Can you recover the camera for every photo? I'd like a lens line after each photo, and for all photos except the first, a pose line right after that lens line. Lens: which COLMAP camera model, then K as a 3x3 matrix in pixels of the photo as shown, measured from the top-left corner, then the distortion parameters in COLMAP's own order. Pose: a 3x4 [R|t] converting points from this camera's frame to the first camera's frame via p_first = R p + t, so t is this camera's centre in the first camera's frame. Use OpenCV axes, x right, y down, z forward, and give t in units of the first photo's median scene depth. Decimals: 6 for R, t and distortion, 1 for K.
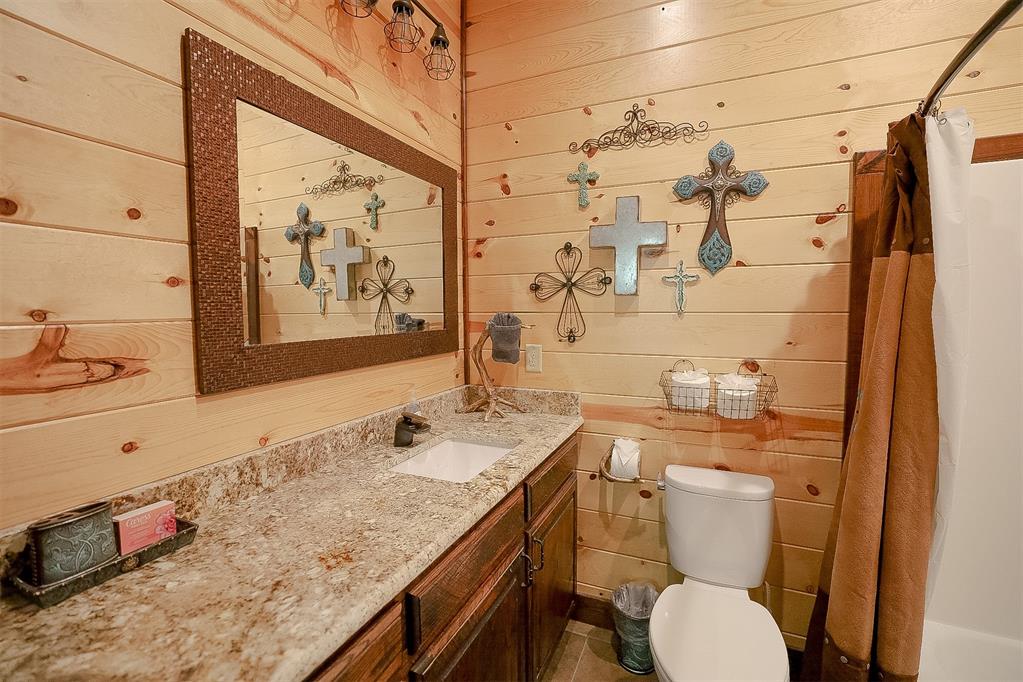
lens RADIAL K [[438.4, 0, 511.2], [0, 438.4, 341.9], [0, 0, 1]] dist [-0.028577, 0.009209]
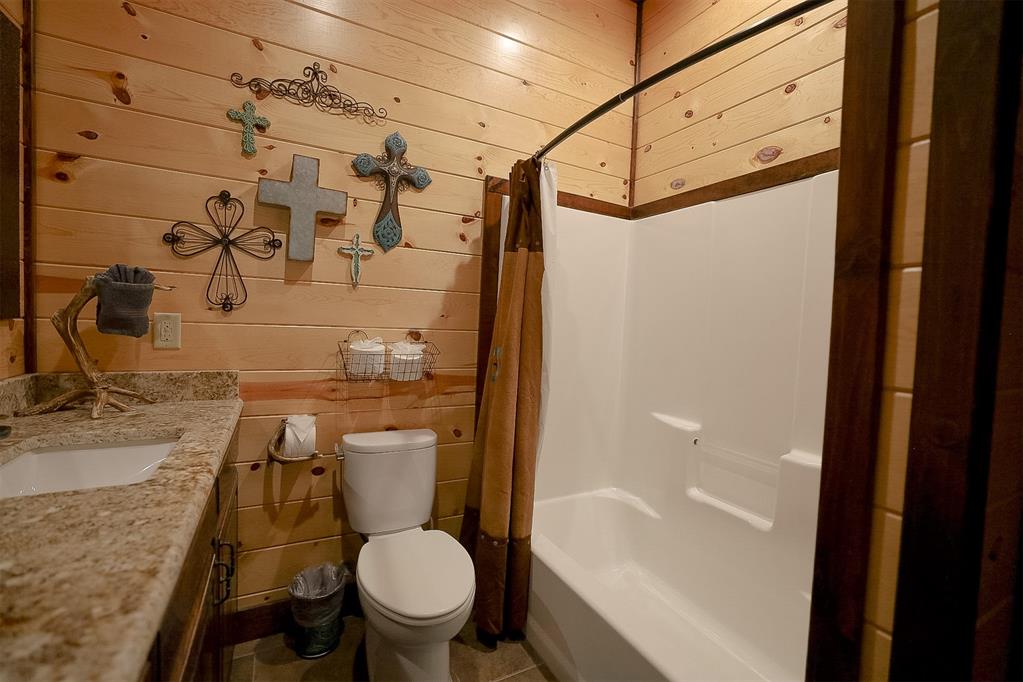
lens RADIAL K [[438.4, 0, 512.1], [0, 438.4, 339.6], [0, 0, 1]] dist [-0.028577, 0.009209]
pose [[0.625341, -0.004386, 0.780339, -0.189621], [0.005265, 0.999985, 0.001401, 0.064306], [-0.780333, 0.003232, 0.625355, 0.065638]]
